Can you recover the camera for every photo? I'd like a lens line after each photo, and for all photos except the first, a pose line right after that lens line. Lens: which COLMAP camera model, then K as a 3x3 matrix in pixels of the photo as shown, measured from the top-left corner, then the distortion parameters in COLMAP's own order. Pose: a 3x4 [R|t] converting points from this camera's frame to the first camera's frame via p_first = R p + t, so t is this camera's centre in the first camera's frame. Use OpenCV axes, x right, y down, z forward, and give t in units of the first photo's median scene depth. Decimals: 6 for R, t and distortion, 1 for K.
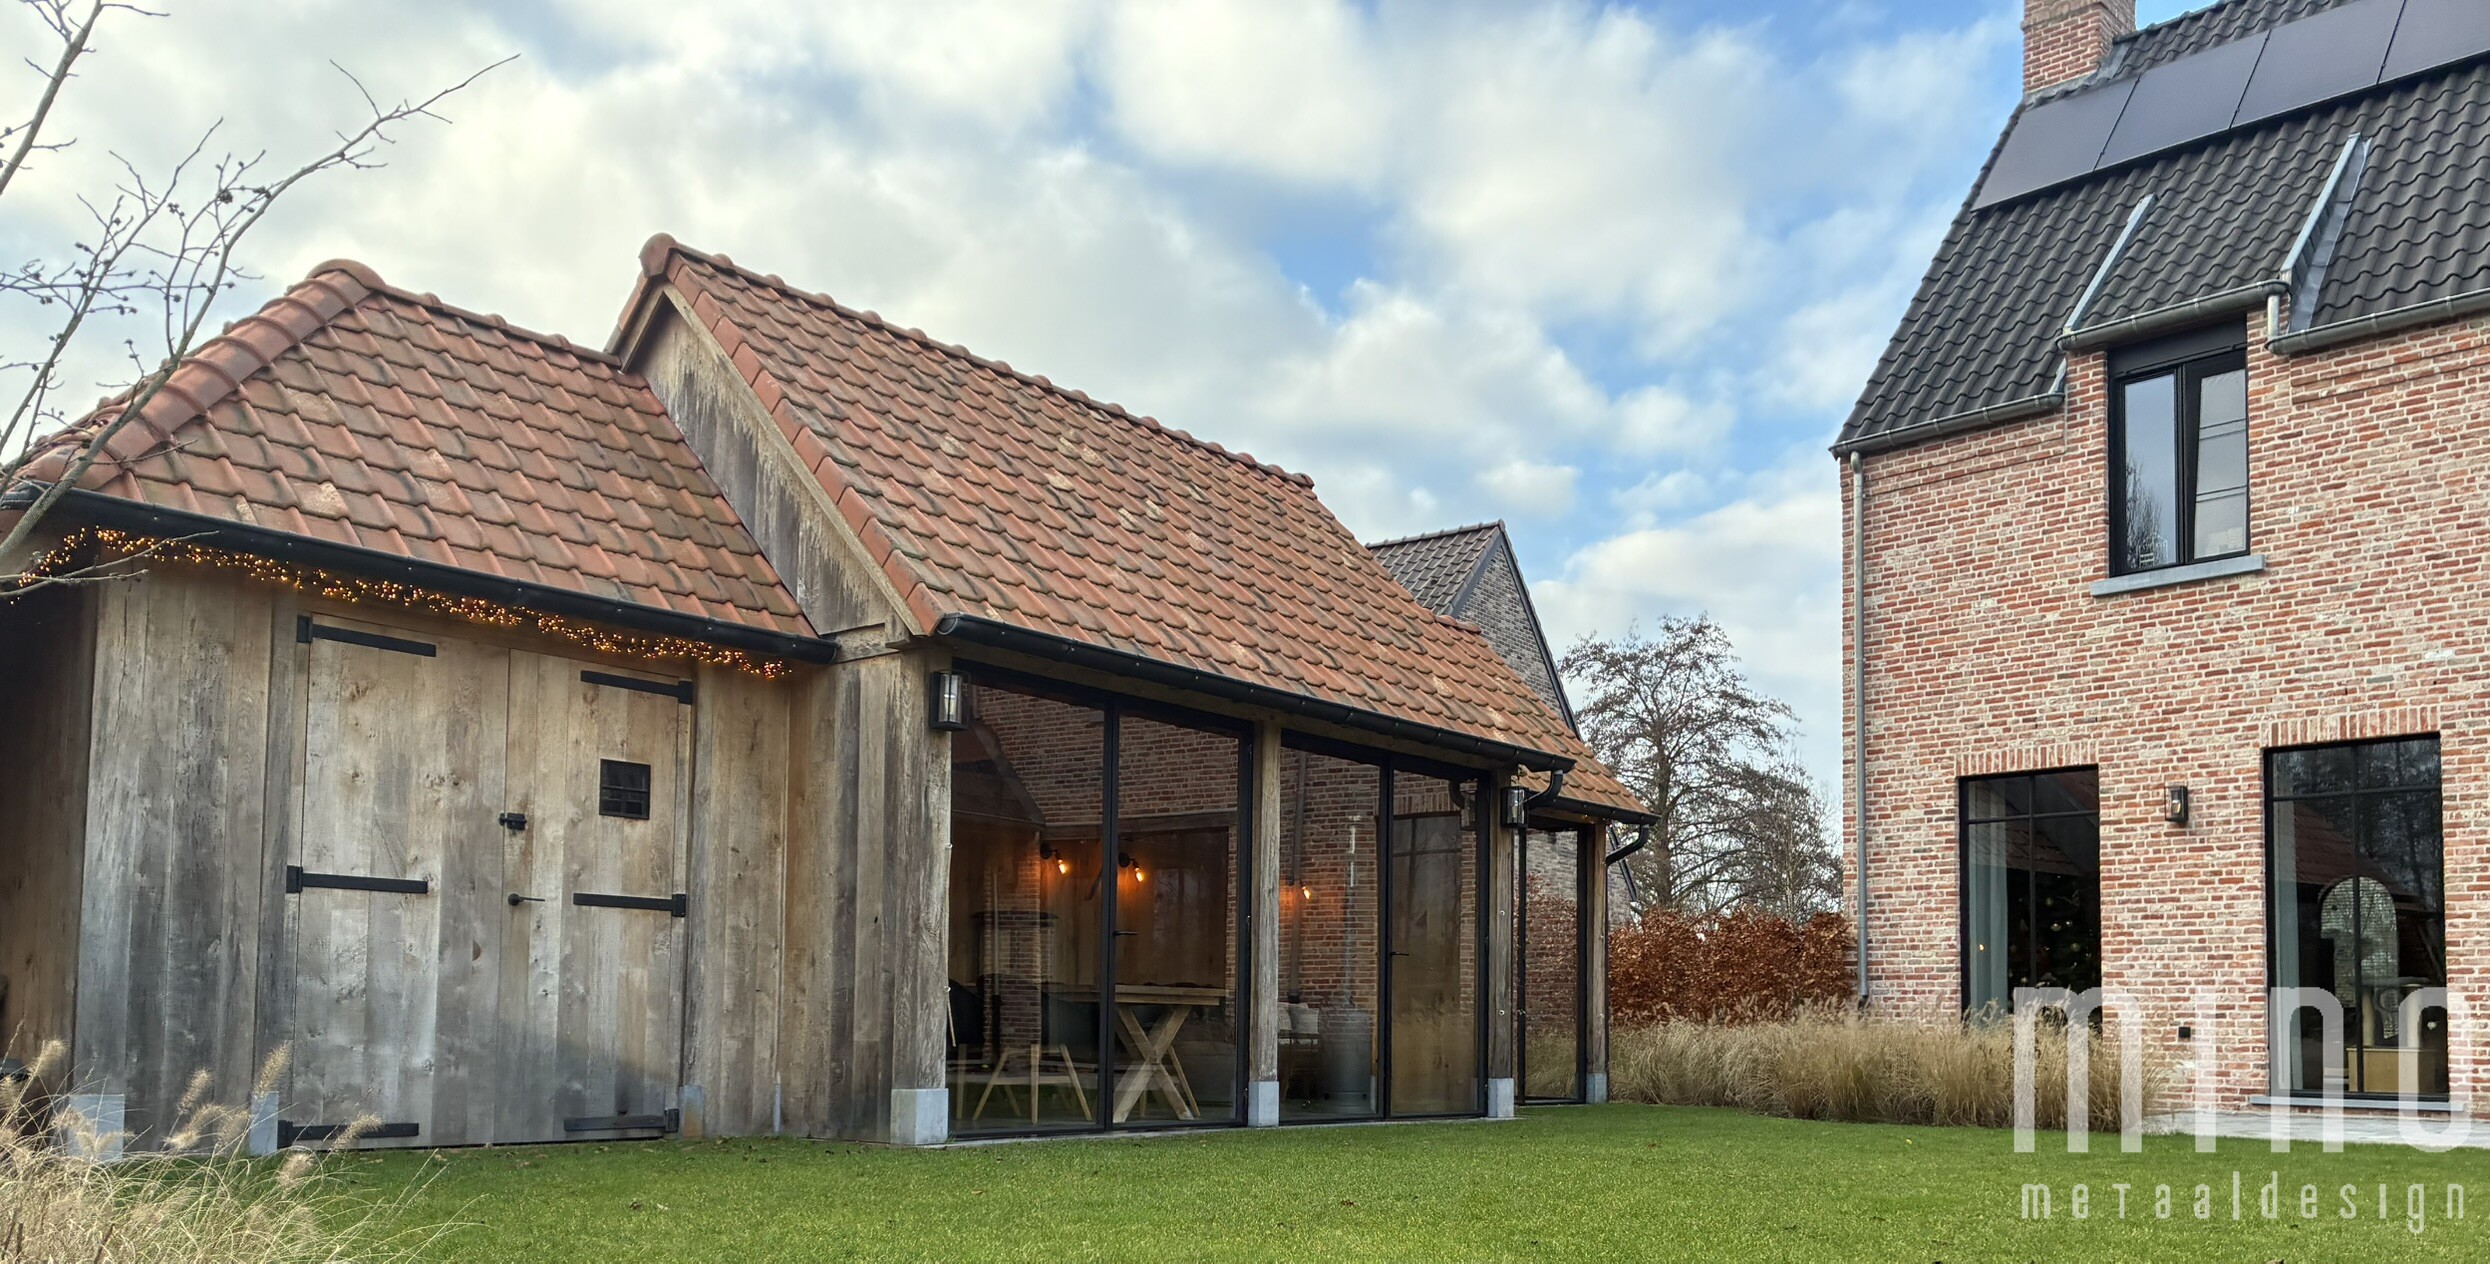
lens RADIAL K [[1777.7, 0, 1244.6], [0, 1777.7, 632.8], [0, 0, 1]] dist [-0.011248, -0.000450]
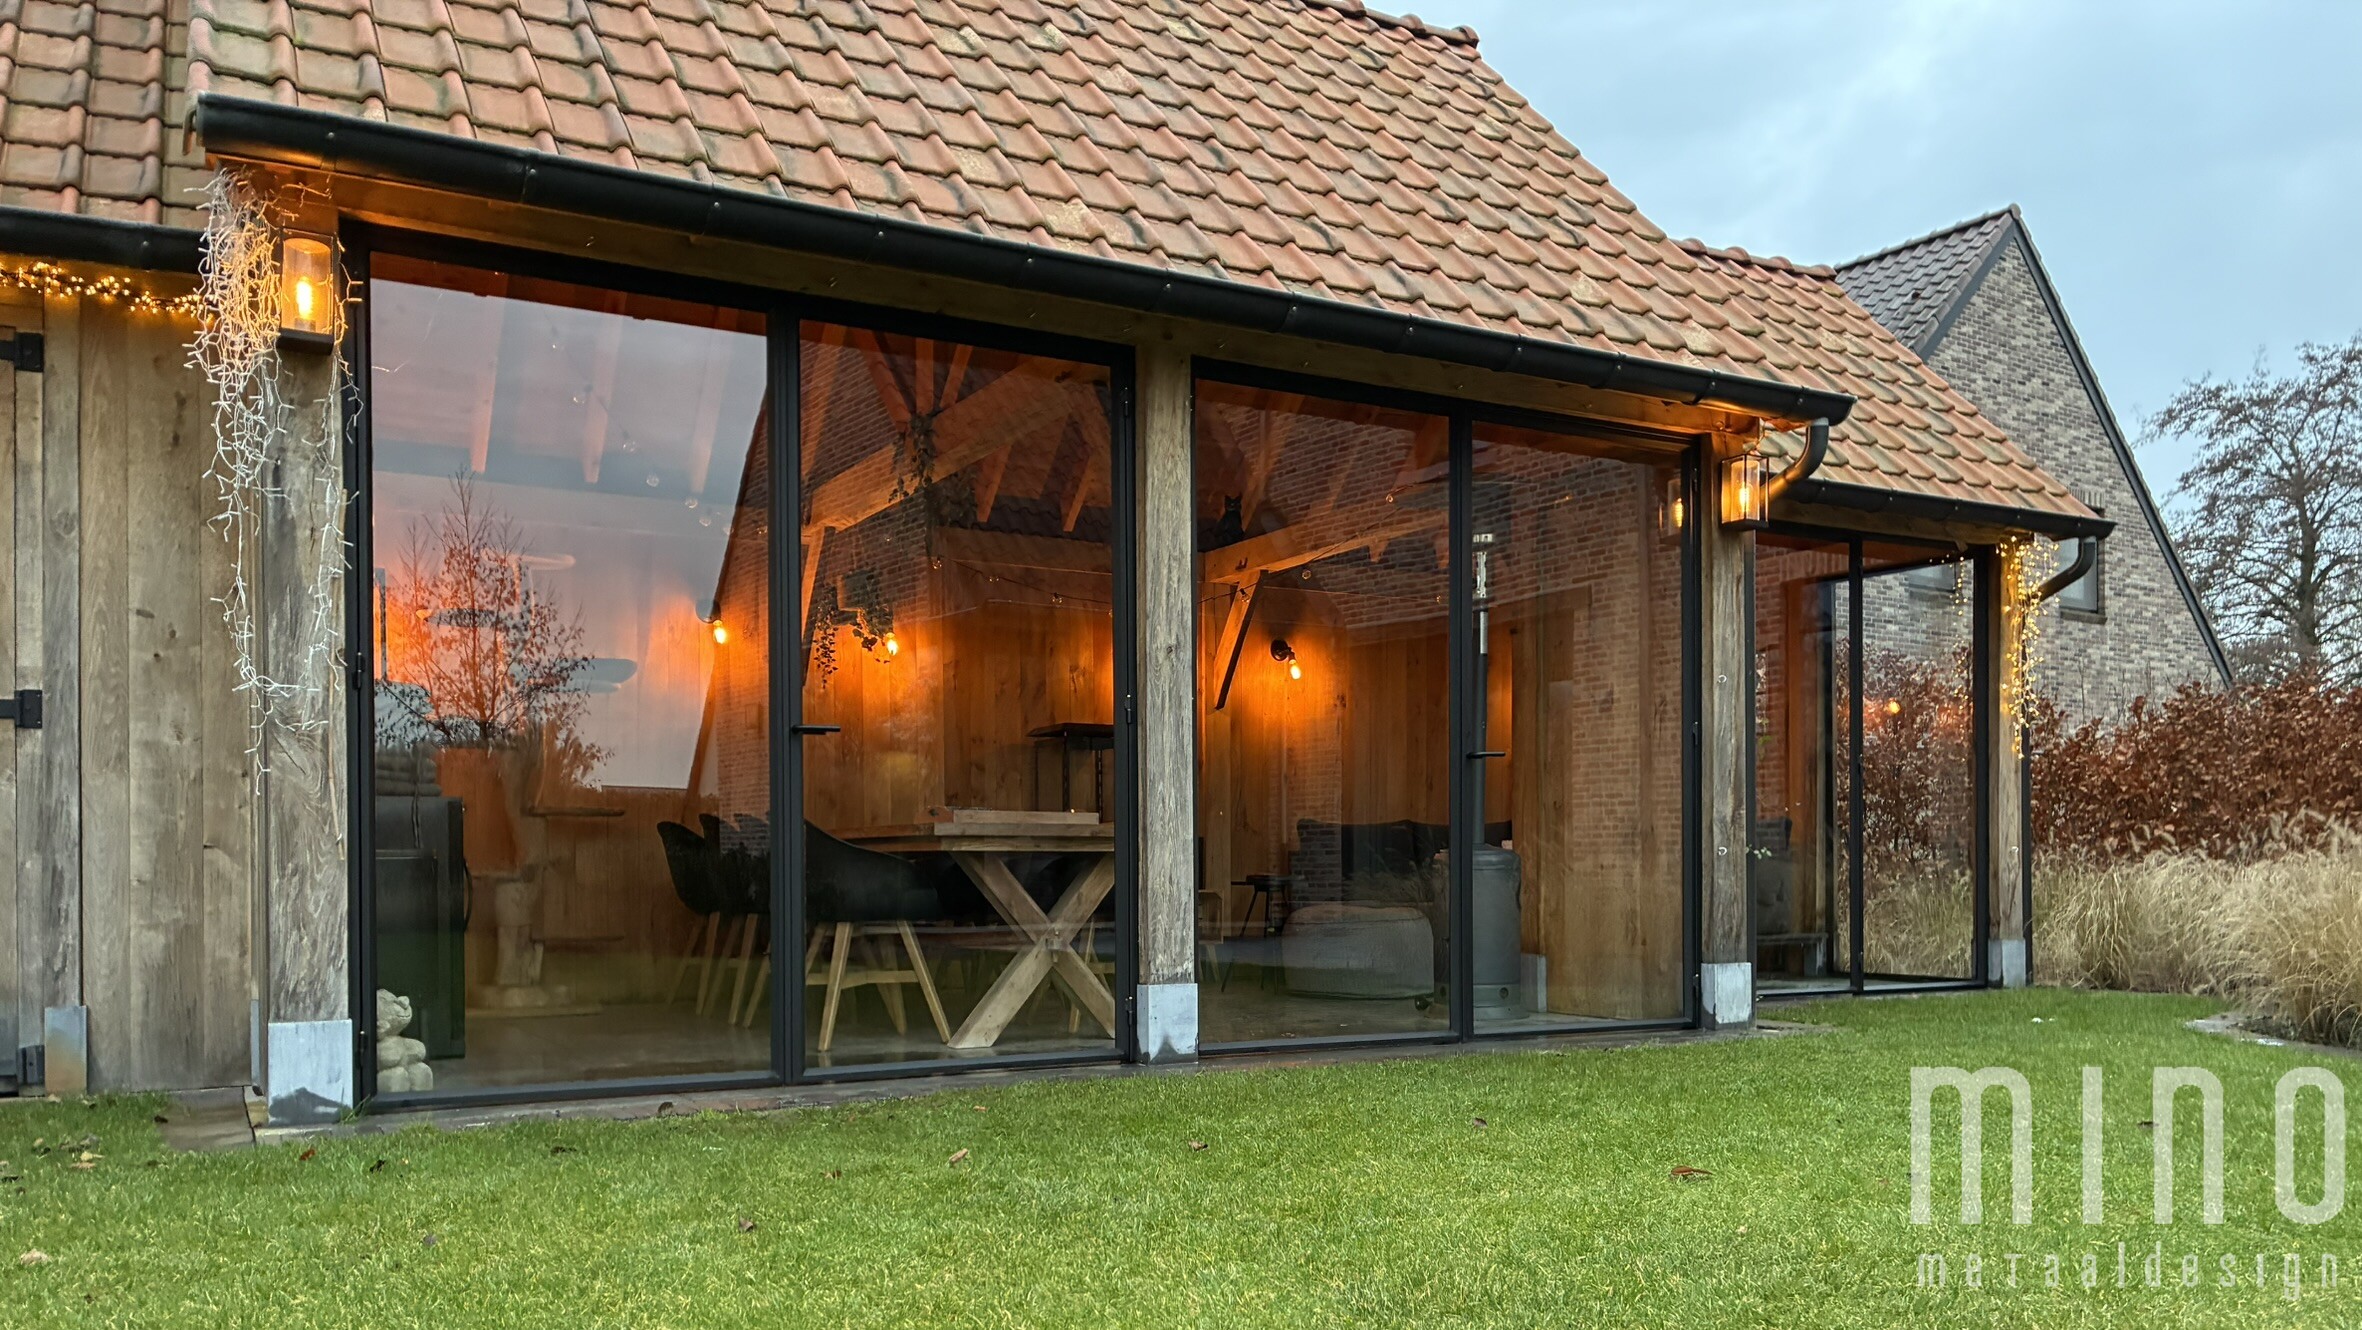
lens RADIAL K [[1858.6, 0, 1181.5], [0, 1858.6, 665.9], [0, 0, 1]] dist [-0.000654, -0.016346]
pose [[0.945082, -0.054514, -0.322254, 0.133672], [0.089312, 0.991539, 0.094196, 0.063534], [0.314393, -0.117804, 0.941955, 0.297469]]
